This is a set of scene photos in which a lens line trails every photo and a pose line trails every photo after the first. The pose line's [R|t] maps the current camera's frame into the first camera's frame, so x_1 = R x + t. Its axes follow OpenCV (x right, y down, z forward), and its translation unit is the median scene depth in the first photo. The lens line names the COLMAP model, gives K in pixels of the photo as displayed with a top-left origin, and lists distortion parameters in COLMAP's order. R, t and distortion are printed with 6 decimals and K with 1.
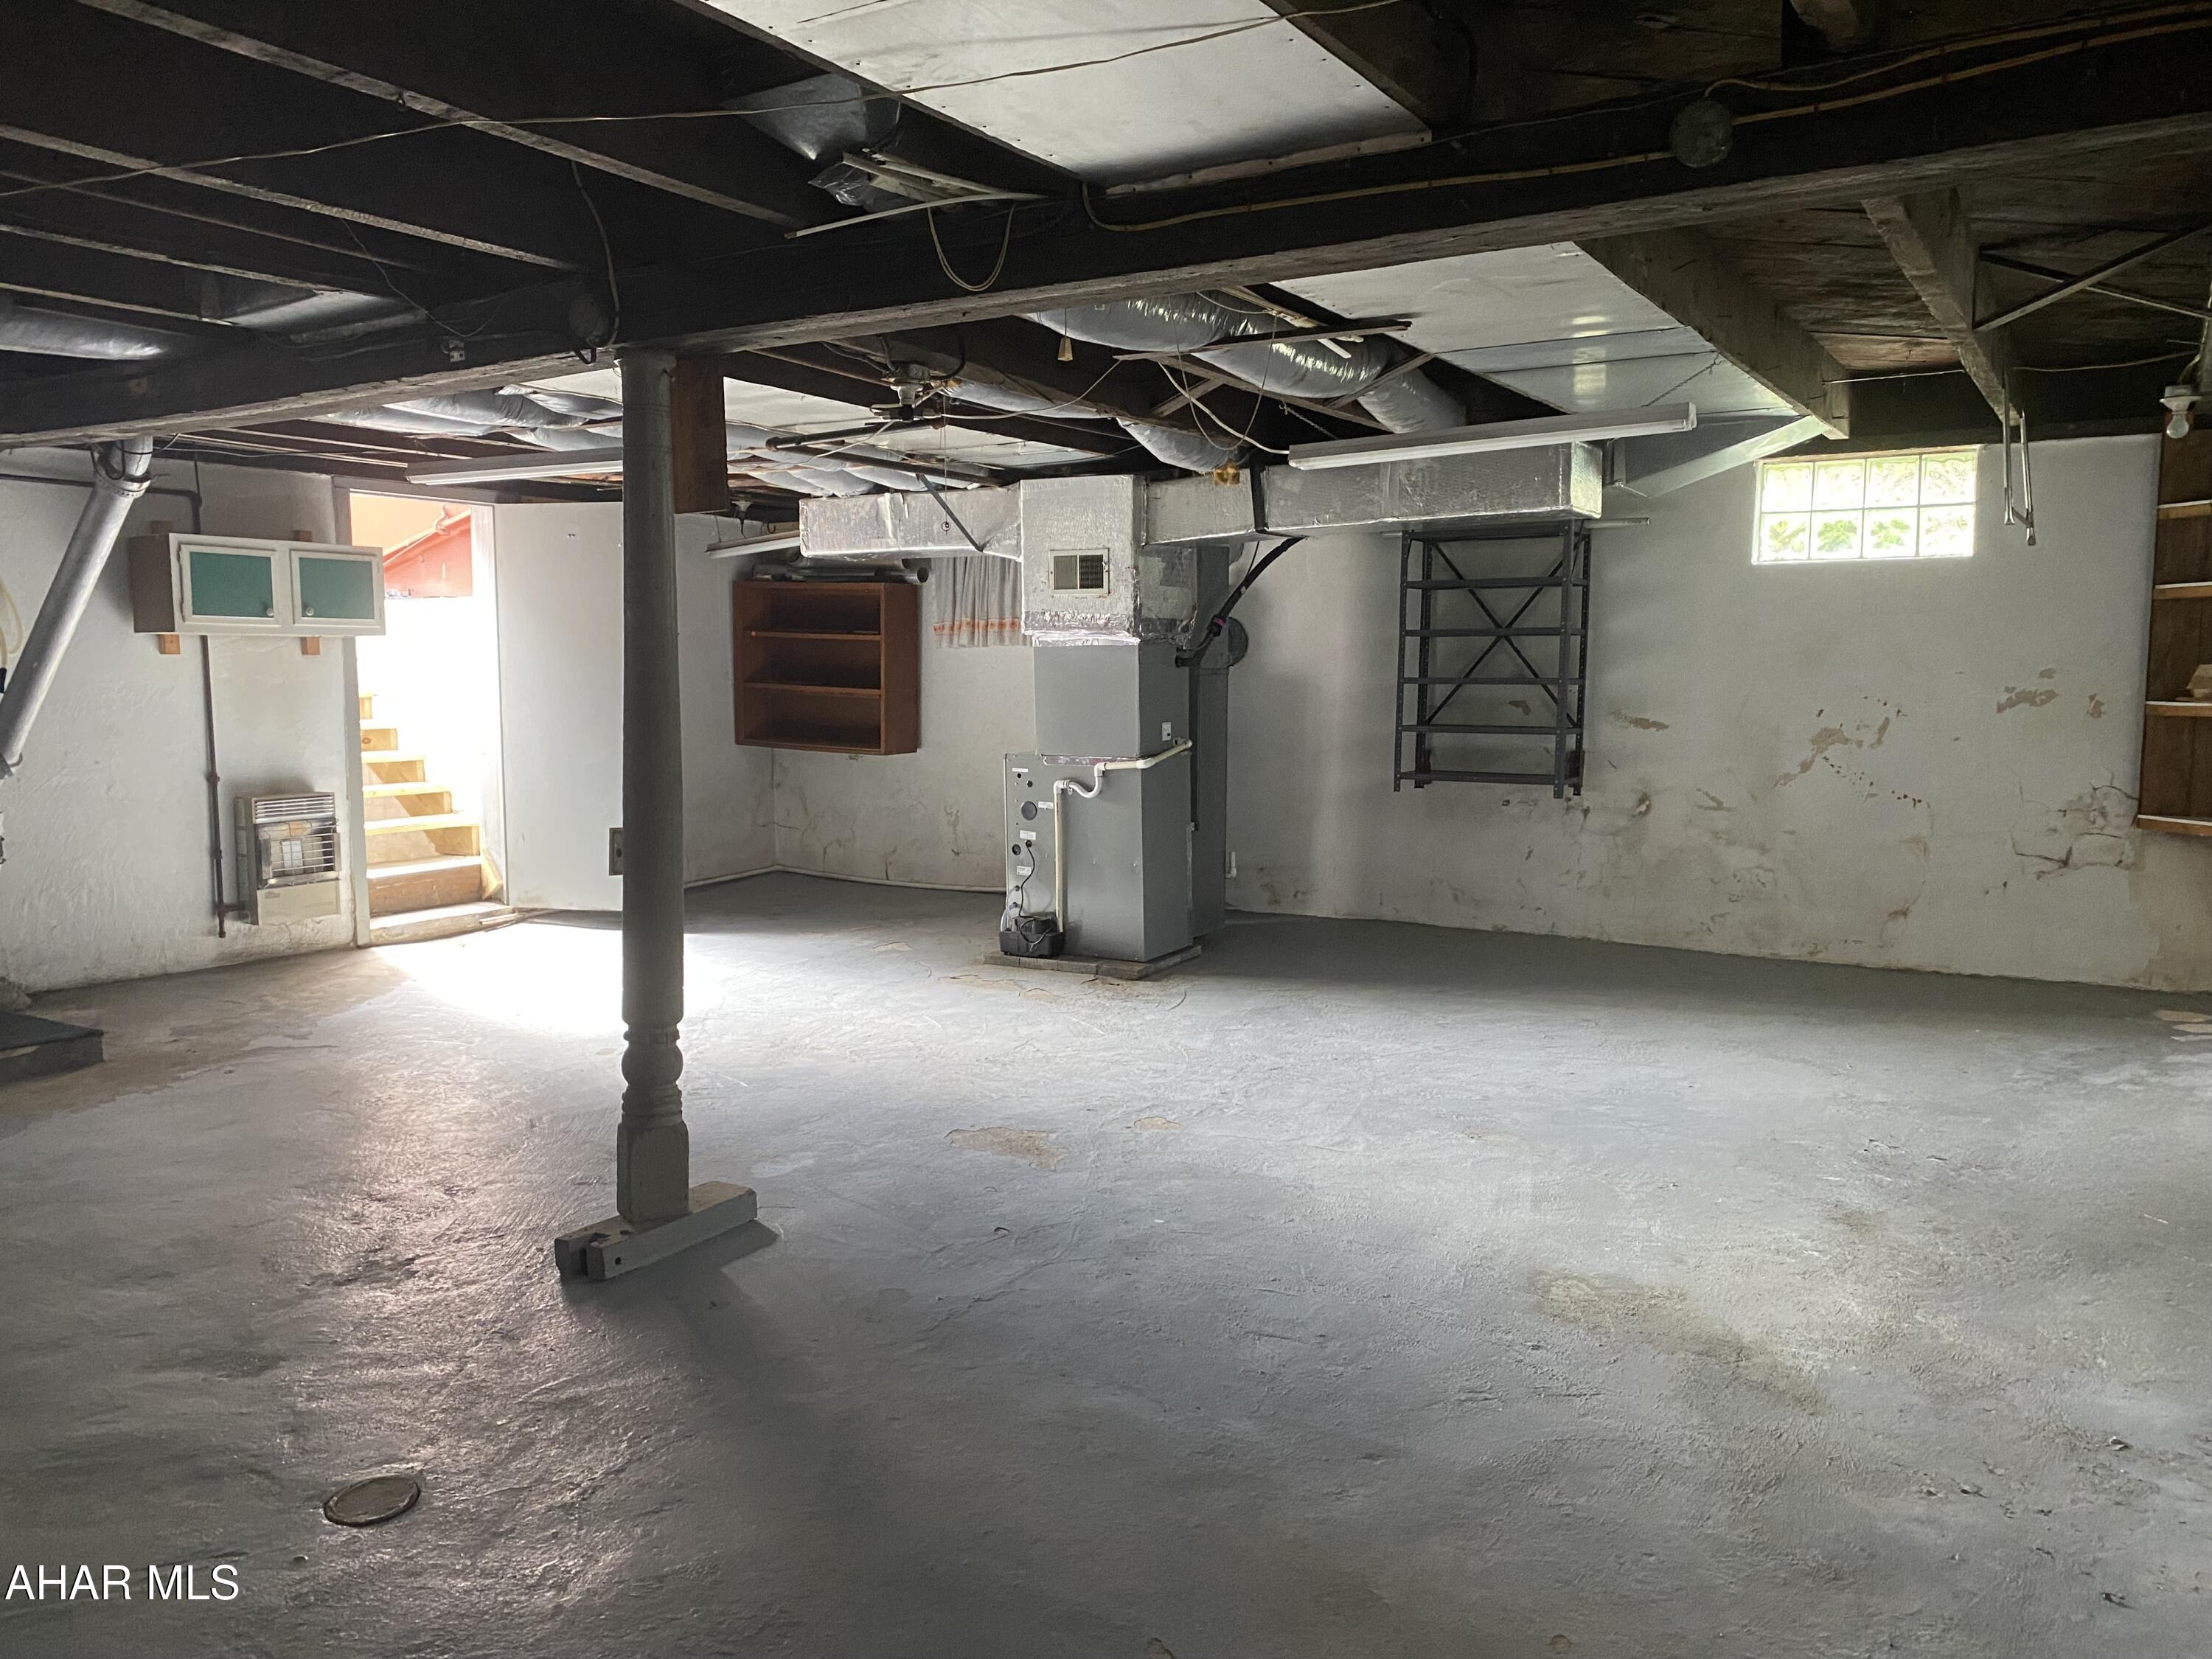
lens RADIAL K [[1672.1, 0, 1108.4], [0, 1672.1, 835.6], [0, 0, 1]] dist [0.023627, -0.026121]
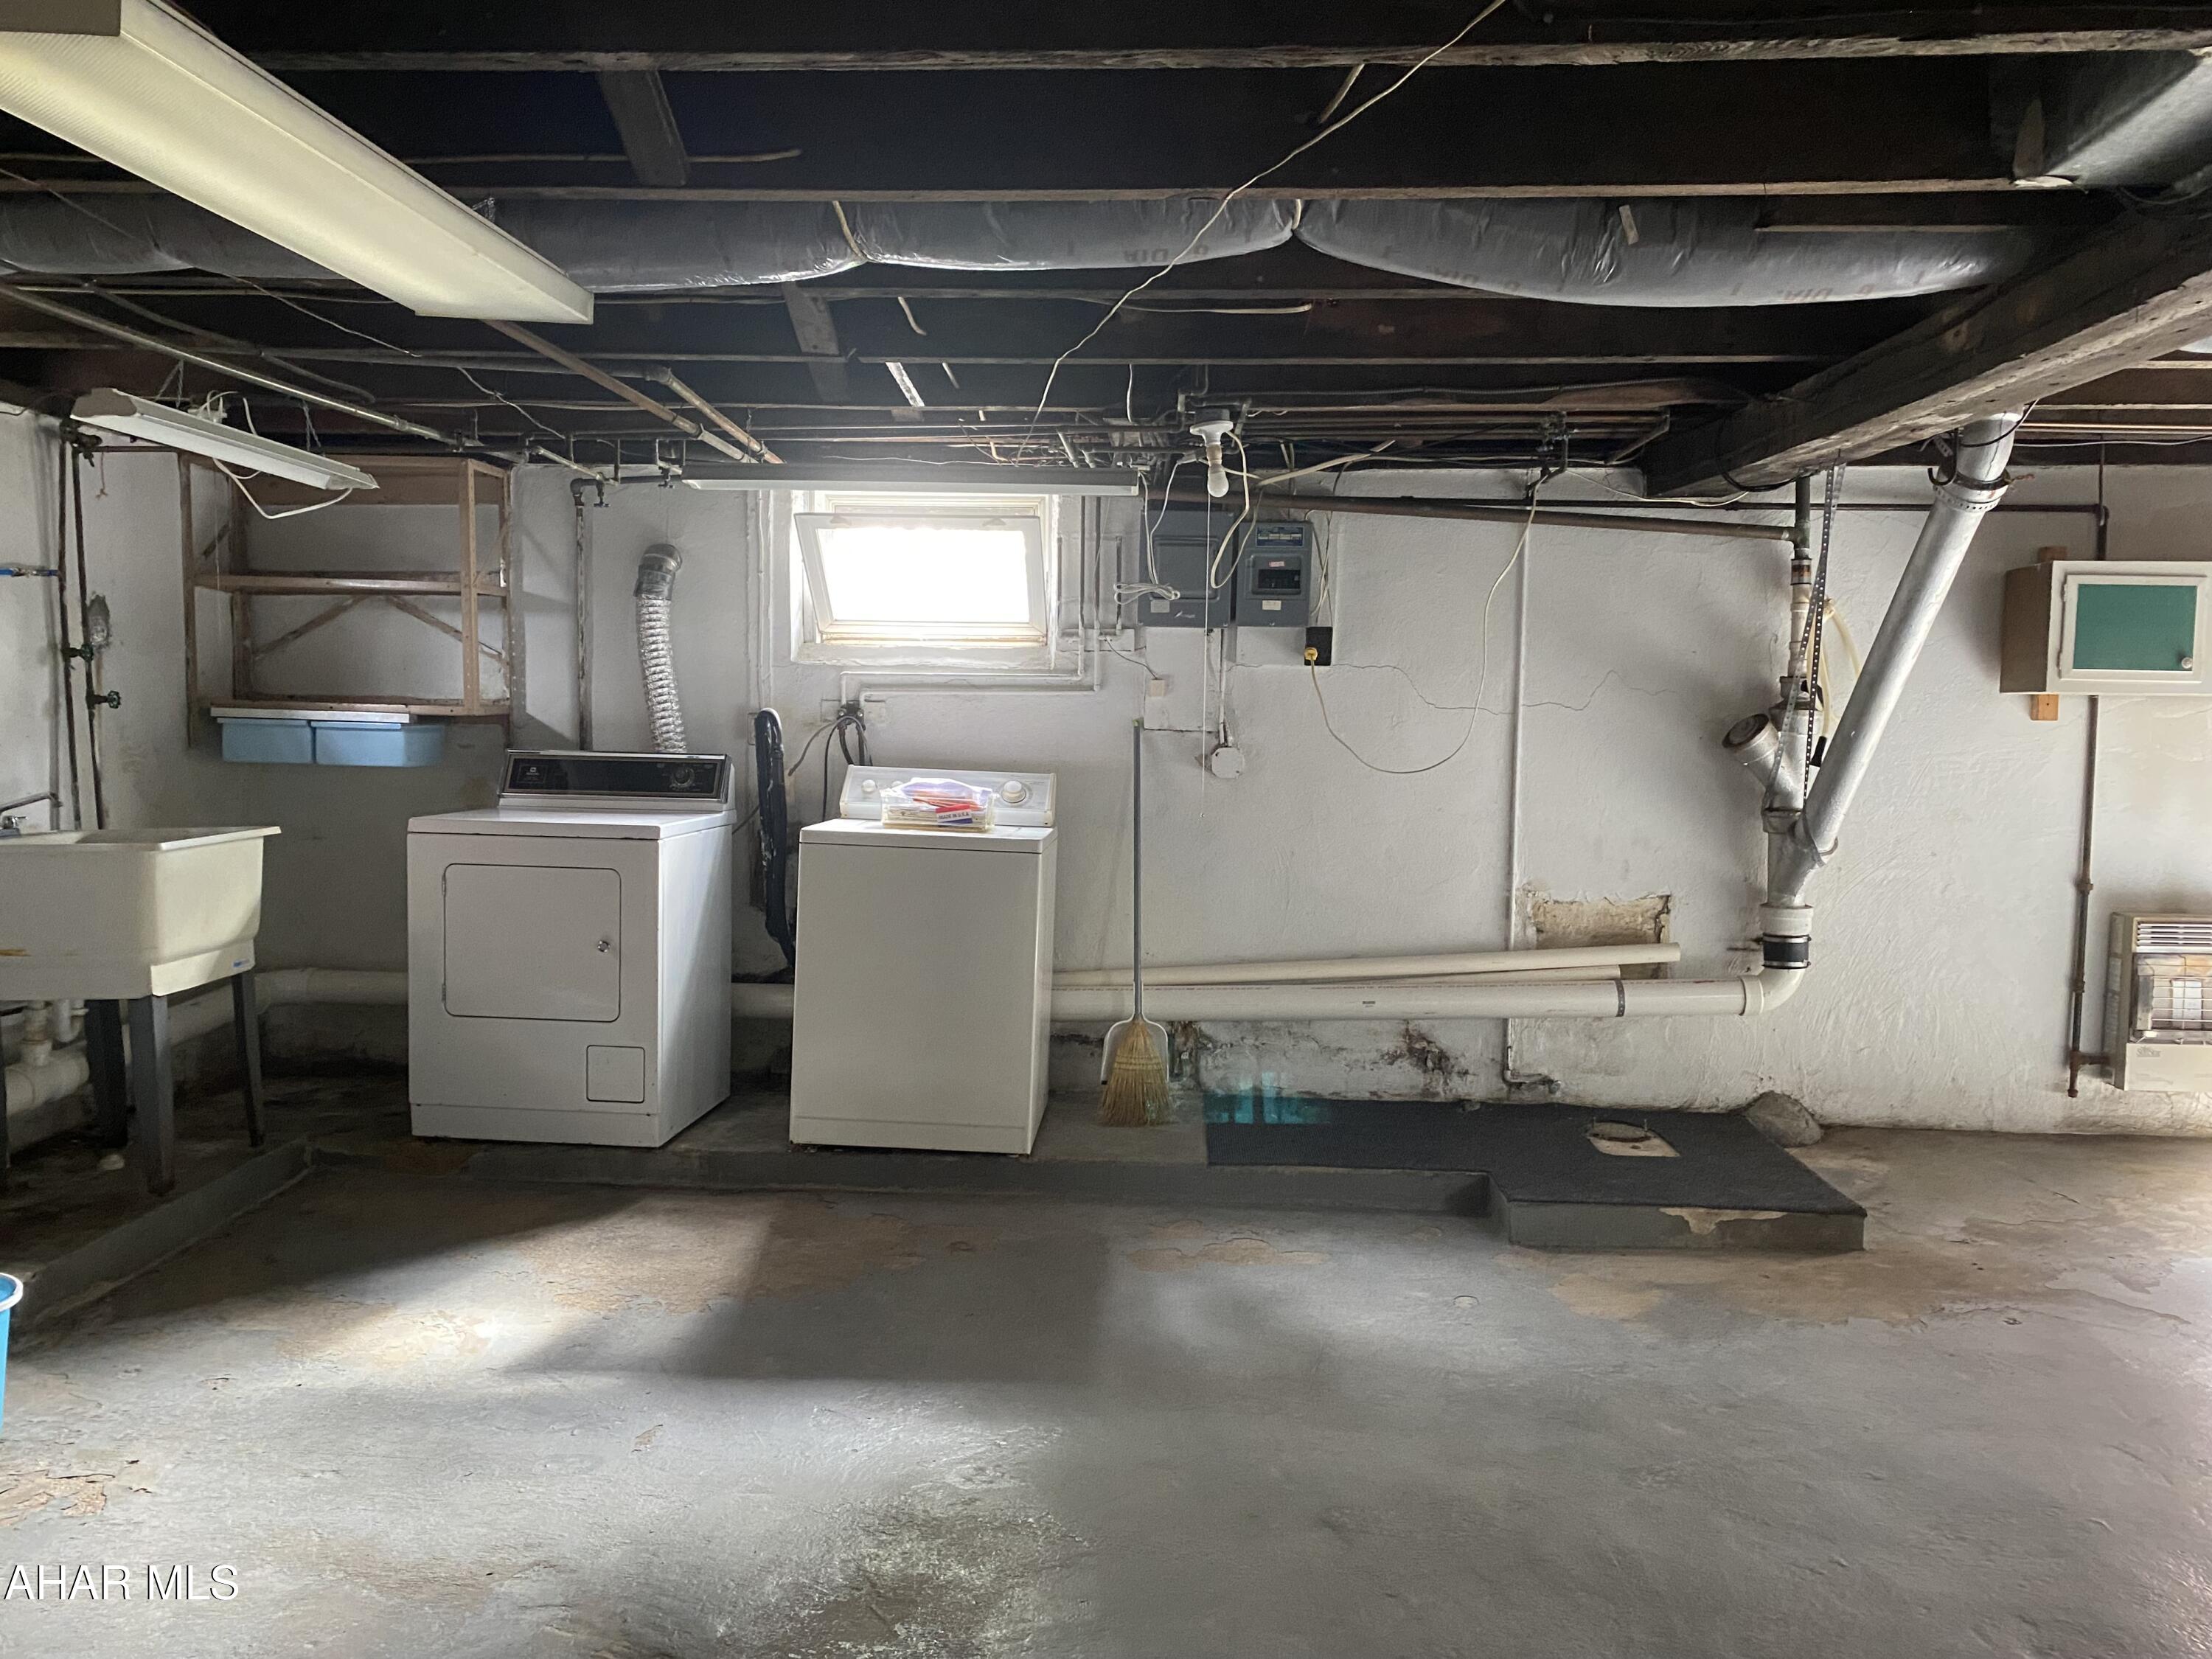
lens RADIAL K [[1672.1, 0, 1103.1], [0, 1672.1, 844.0], [0, 0, 1]] dist [0.023627, -0.026121]
pose [[0.475082, 0.076958, -0.876569, -0.086169], [-0.100713, 0.994377, 0.032717, -0.033559], [0.874159, 0.072739, 0.480162, 0.259988]]
